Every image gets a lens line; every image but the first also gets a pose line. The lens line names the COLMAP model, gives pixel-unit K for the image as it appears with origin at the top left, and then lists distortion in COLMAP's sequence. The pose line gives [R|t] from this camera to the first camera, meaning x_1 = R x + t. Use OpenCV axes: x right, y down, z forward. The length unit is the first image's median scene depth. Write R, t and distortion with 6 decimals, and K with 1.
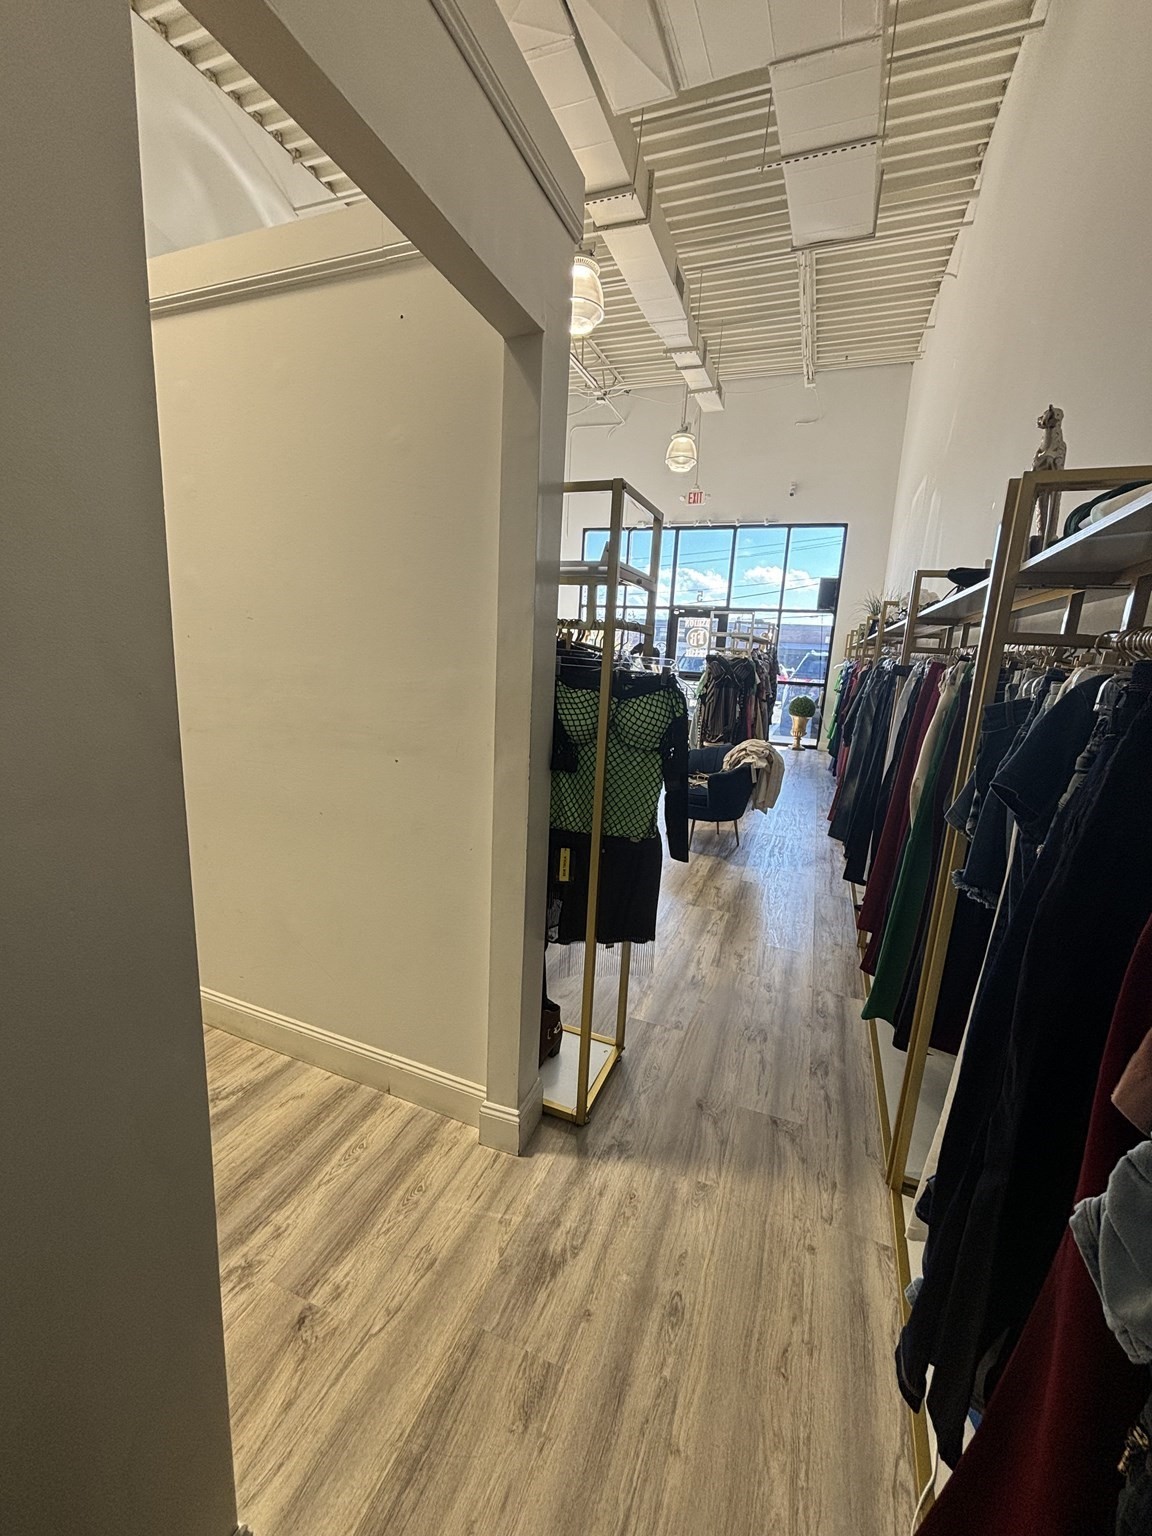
lens RADIAL K [[620.8, 0, 579.7], [0, 620.8, 773.0], [0, 0, 1]] dist [0.001886, 0.000792]
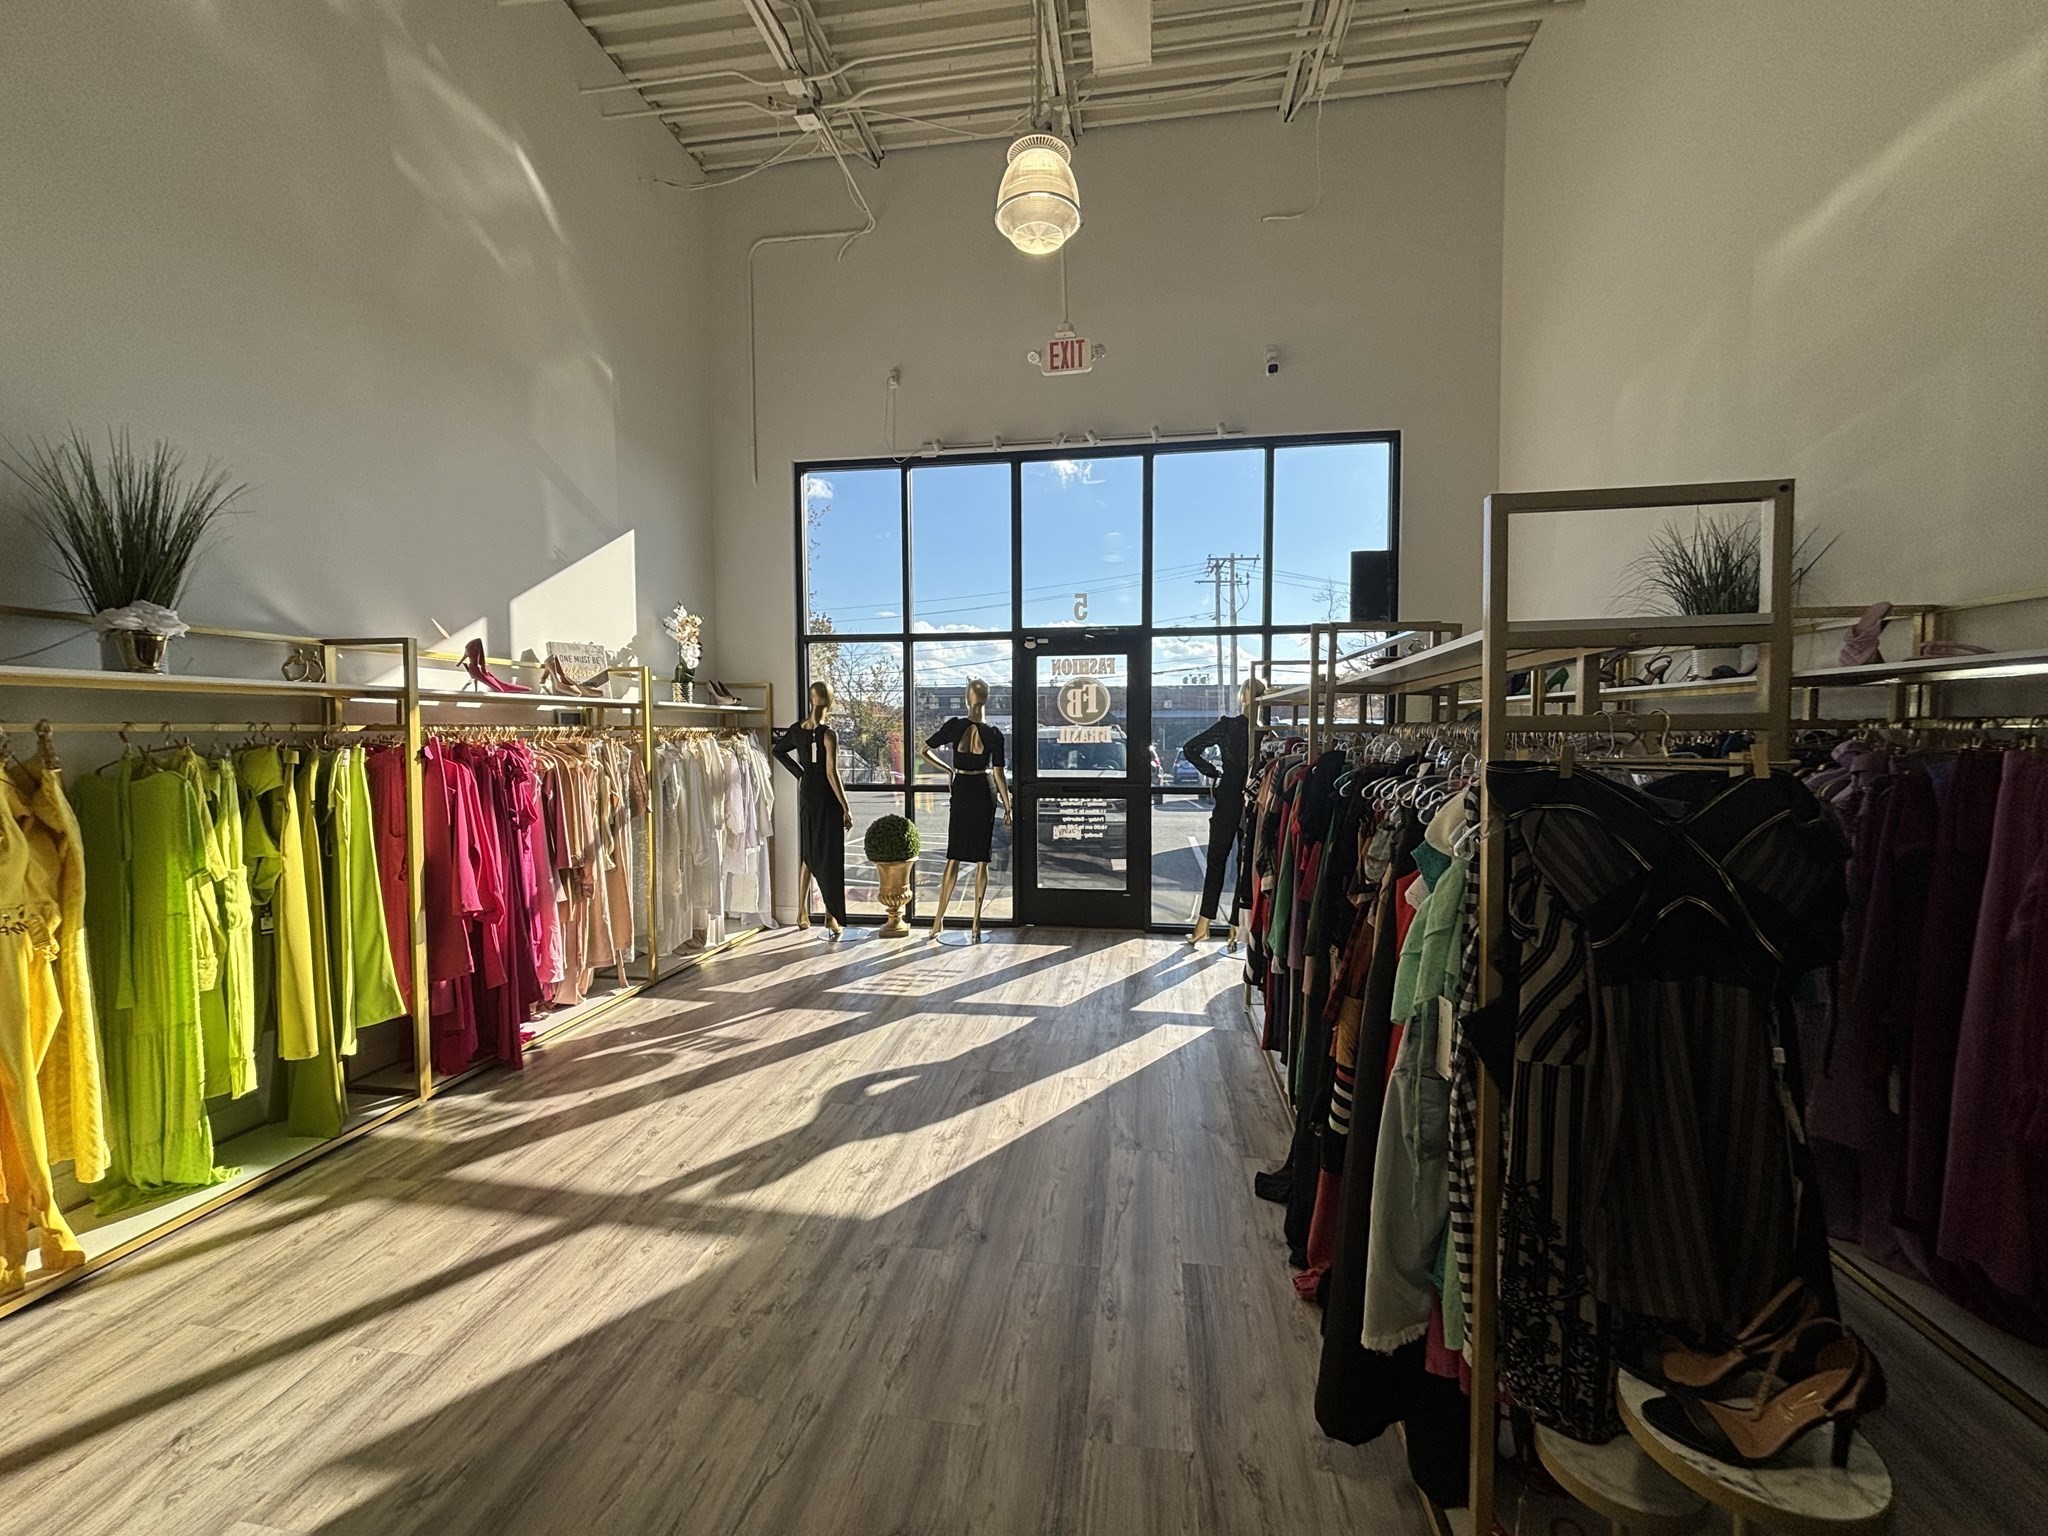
lens RADIAL K [[827.8, 0, 1021.6], [0, 827.8, 767.5], [0, 0, 1]] dist [0.001886, 0.000792]
pose [[0.974514, -0.065993, 0.214400, 0.024504], [0.097161, 0.985620, -0.138248, -0.104599], [-0.202193, 0.155556, 0.966913, 0.498178]]
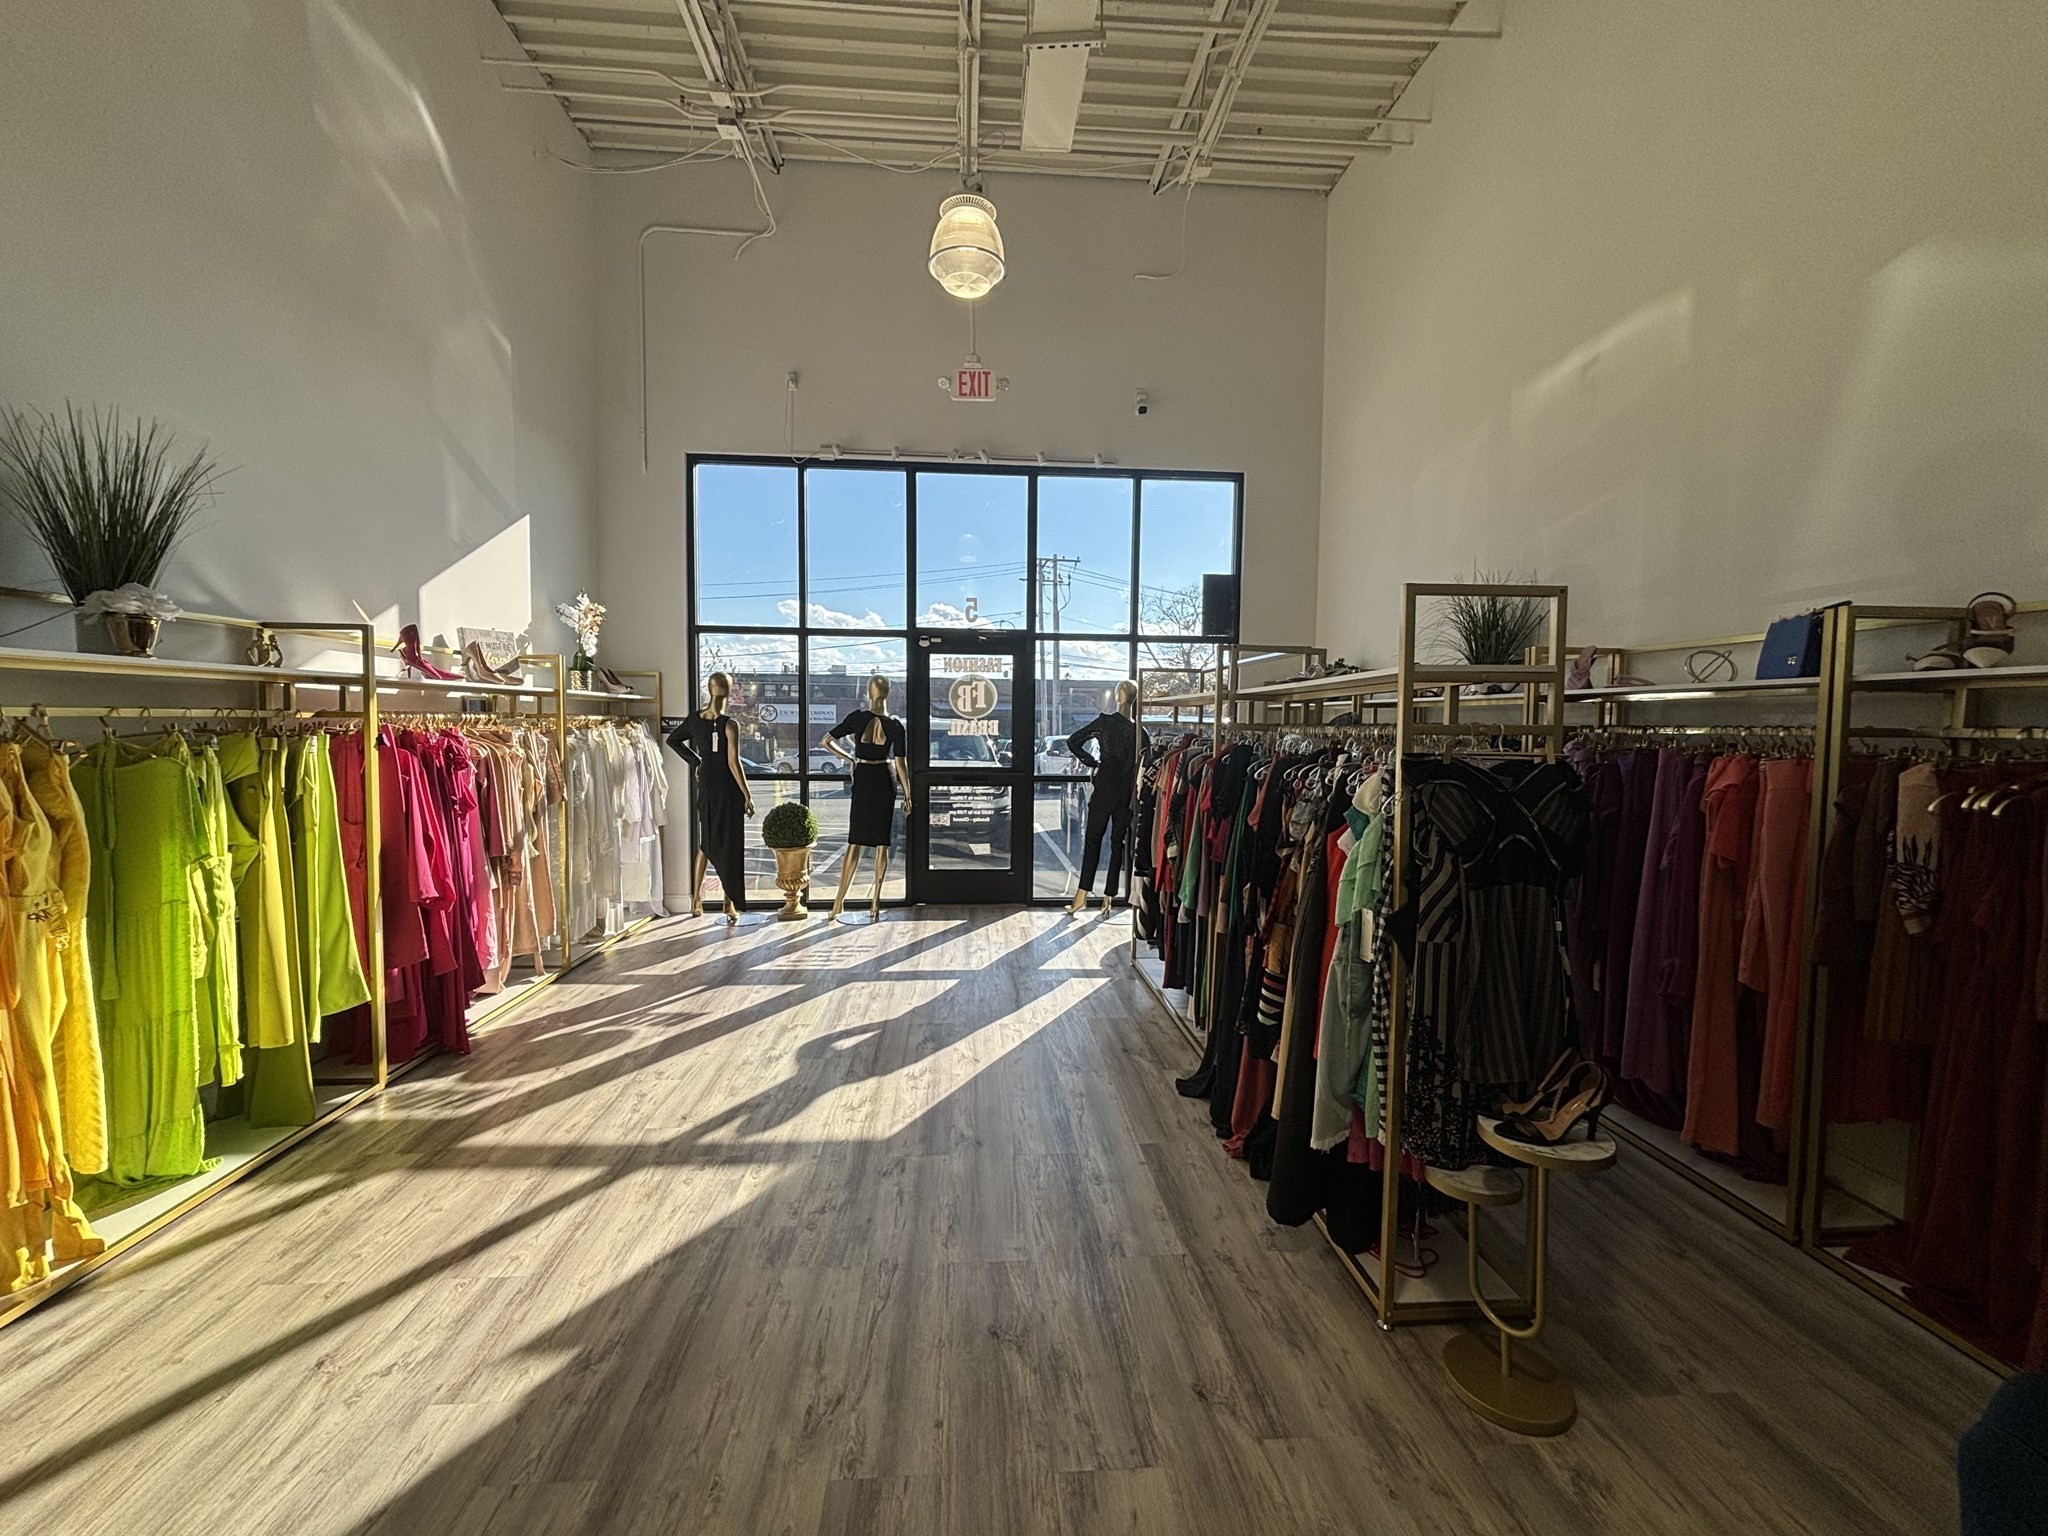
lens RADIAL K [[827.8, 0, 1024.8], [0, 827.8, 766.8], [0, 0, 1]] dist [0.001886, 0.000792]
pose [[0.902250, -0.066935, 0.425986, -0.046264], [0.122045, 0.987125, -0.103389, -0.103456], [-0.413581, 0.145273, 0.898803, 0.464763]]
